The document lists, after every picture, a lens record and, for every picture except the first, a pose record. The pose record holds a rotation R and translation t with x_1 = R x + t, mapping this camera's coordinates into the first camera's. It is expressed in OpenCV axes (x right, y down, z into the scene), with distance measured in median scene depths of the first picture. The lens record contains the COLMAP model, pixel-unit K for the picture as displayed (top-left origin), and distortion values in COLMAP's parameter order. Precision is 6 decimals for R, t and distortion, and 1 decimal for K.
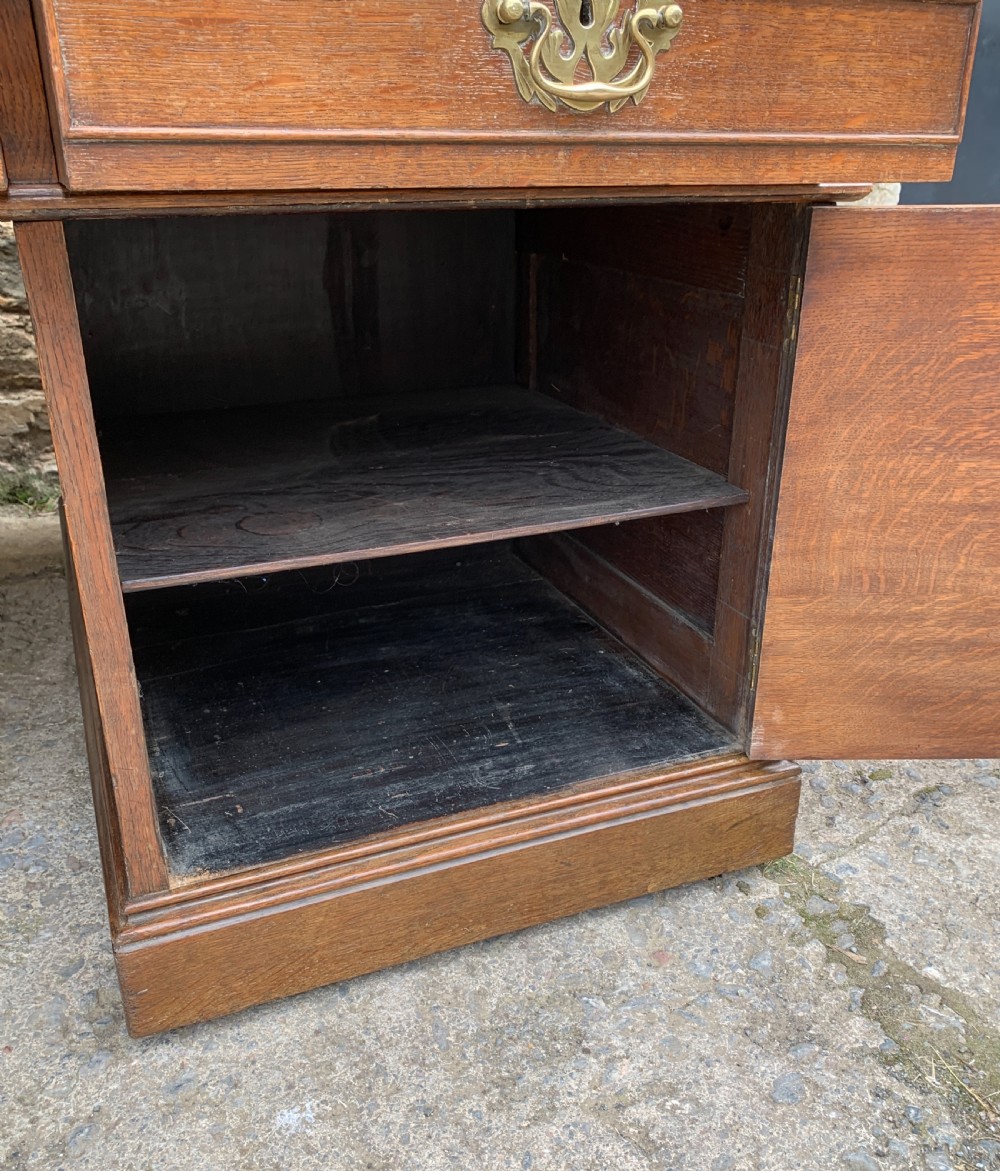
lens RADIAL K [[1089.9, 0, 525.8], [0, 1089.9, 616.1], [0, 0, 1]] dist [0.021571, 0.000000]
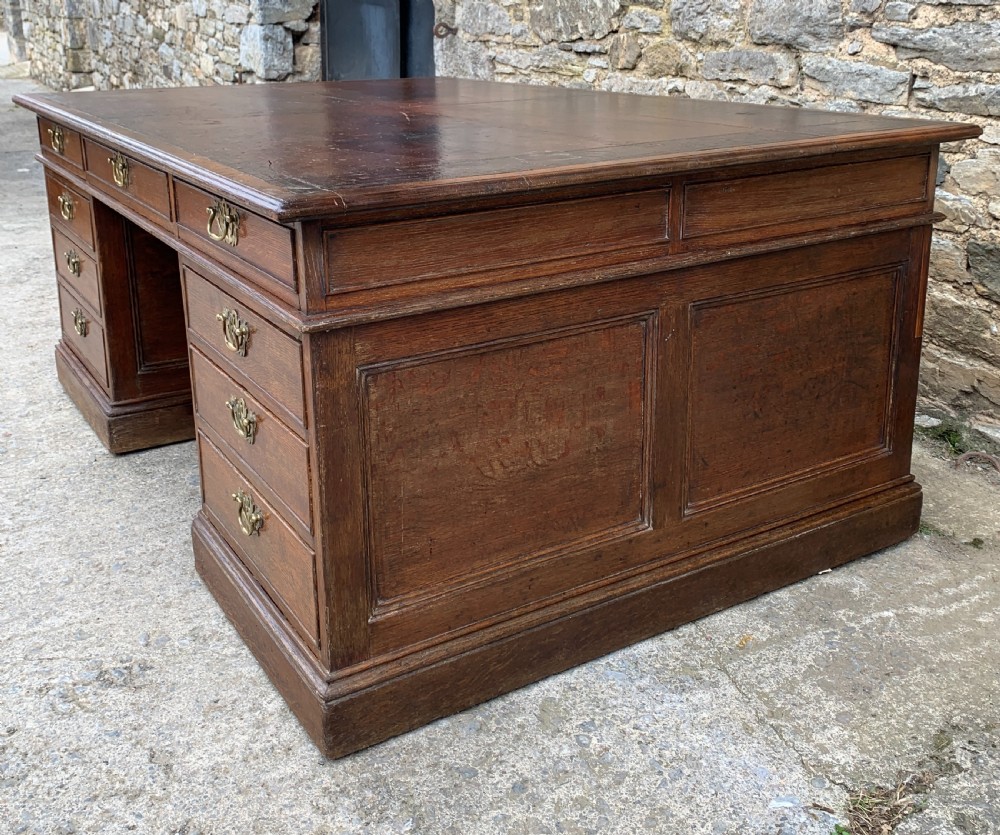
lens RADIAL K [[1074.2, 0, 496.1], [0, 1074.2, 324.7], [0, 0, 1]] dist [-0.014674, 0.000000]
pose [[0.118153, 0.266773, -0.956490, 1.229112], [-0.393051, 0.897130, 0.201664, -0.565284], [0.911894, 0.352122, 0.210854, 0.546806]]
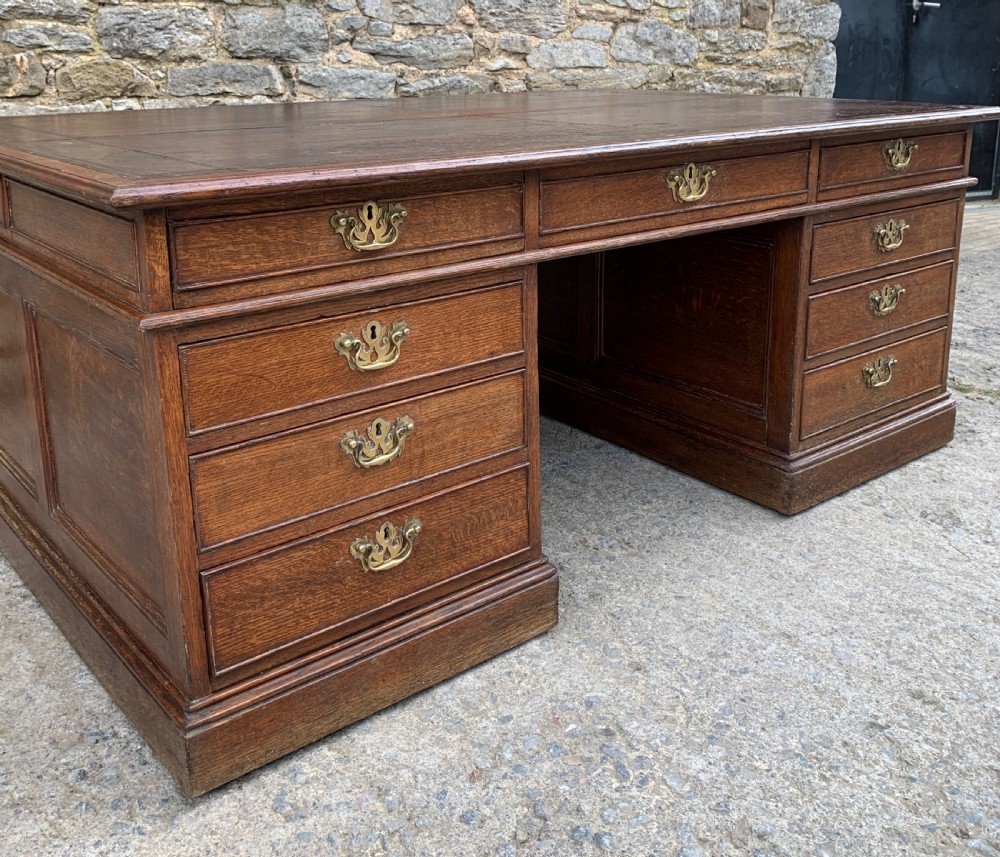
lens RADIAL K [[1050.2, 0, 499.0], [0, 1050.2, 294.5], [0, 0, 1]] dist [0.017834, 0.000000]
pose [[0.969090, -0.073611, 0.235471, -1.718566], [0.114407, 0.979706, -0.164581, 0.322603], [-0.218578, 0.186433, 0.957845, -1.428369]]
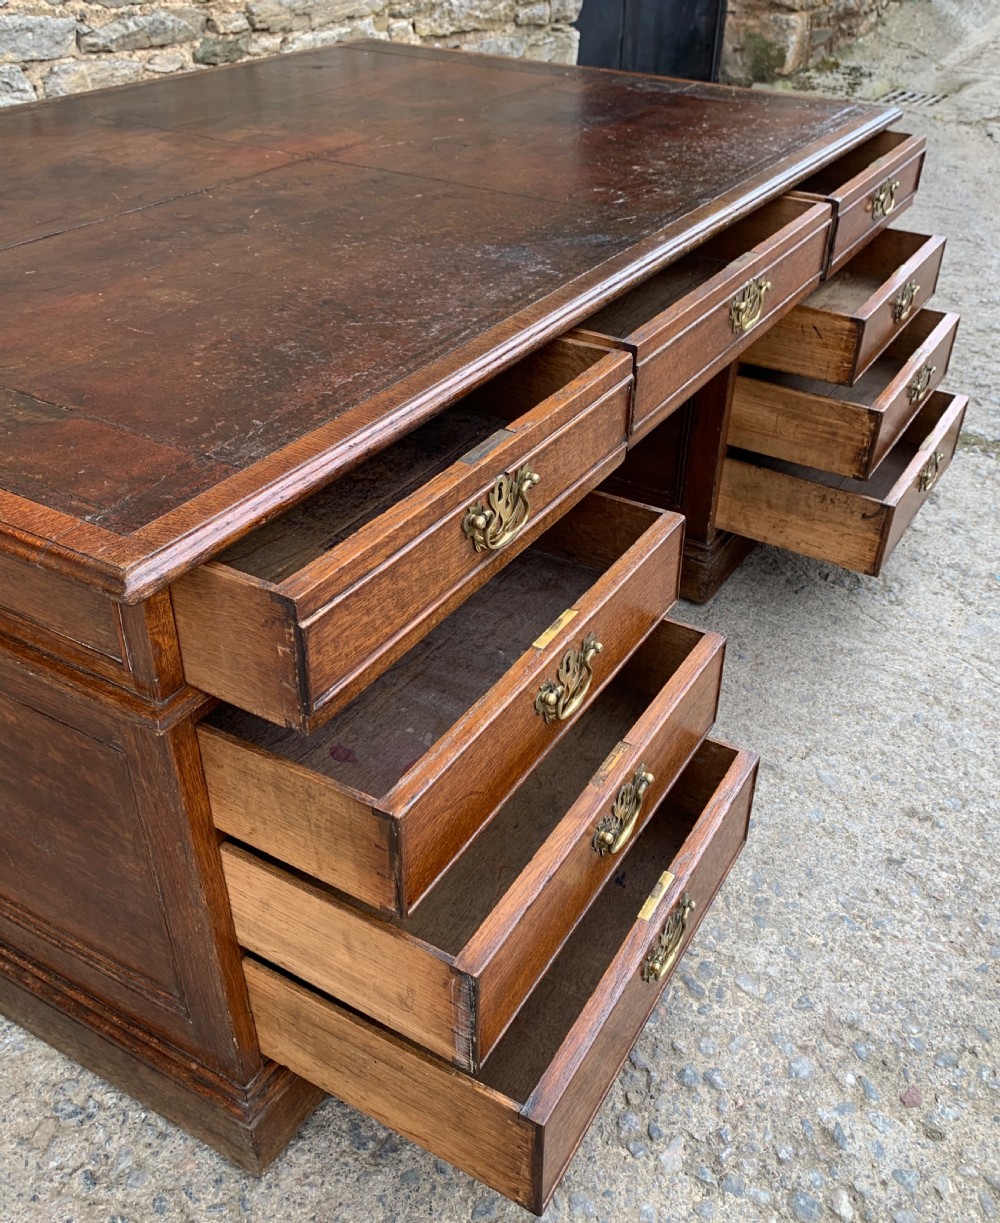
lens RADIAL K [[1138.3, 0, 532.5], [0, 1138.3, 583.0], [0, 0, 1]] dist [0.010236, 0.000000]
pose [[0.814390, -0.307238, 0.492314, -2.004178], [0.216291, 0.947926, 0.233781, -0.147541], [-0.538504, -0.083906, 0.838435, -1.048120]]
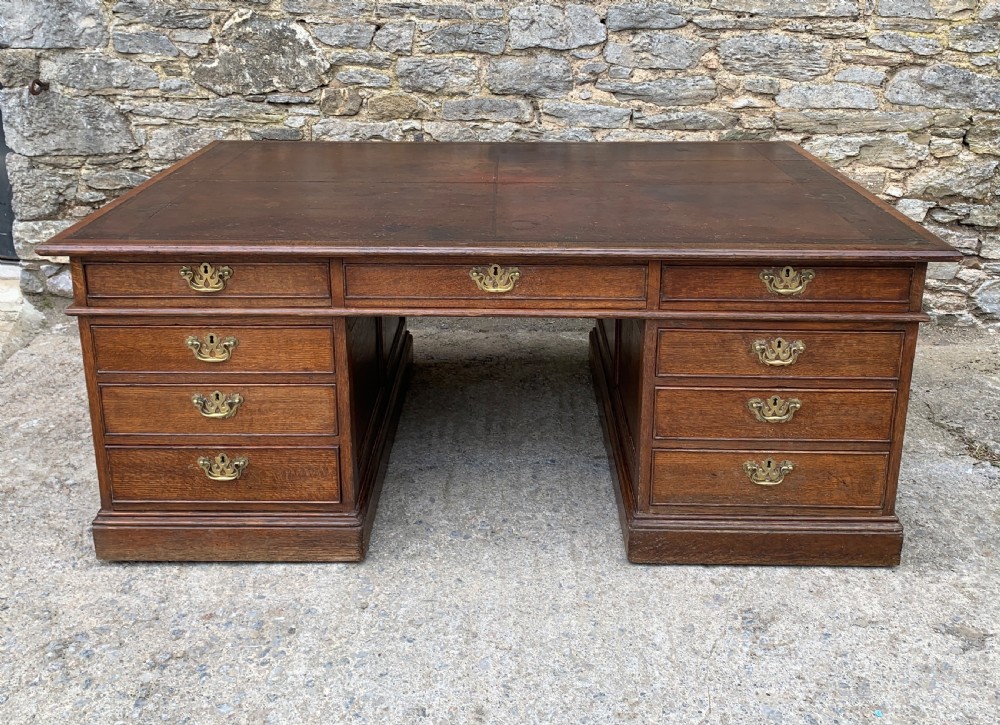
lens RADIAL K [[971.5, 0, 489.5], [0, 971.5, 249.9], [0, 0, 1]] dist [0.028433, 0.000000]
pose [[0.900129, 0.113330, -0.420623, -0.048088], [-0.167572, 0.981350, -0.094195, 0.014774], [0.402103, 0.155272, 0.902332, -1.784064]]
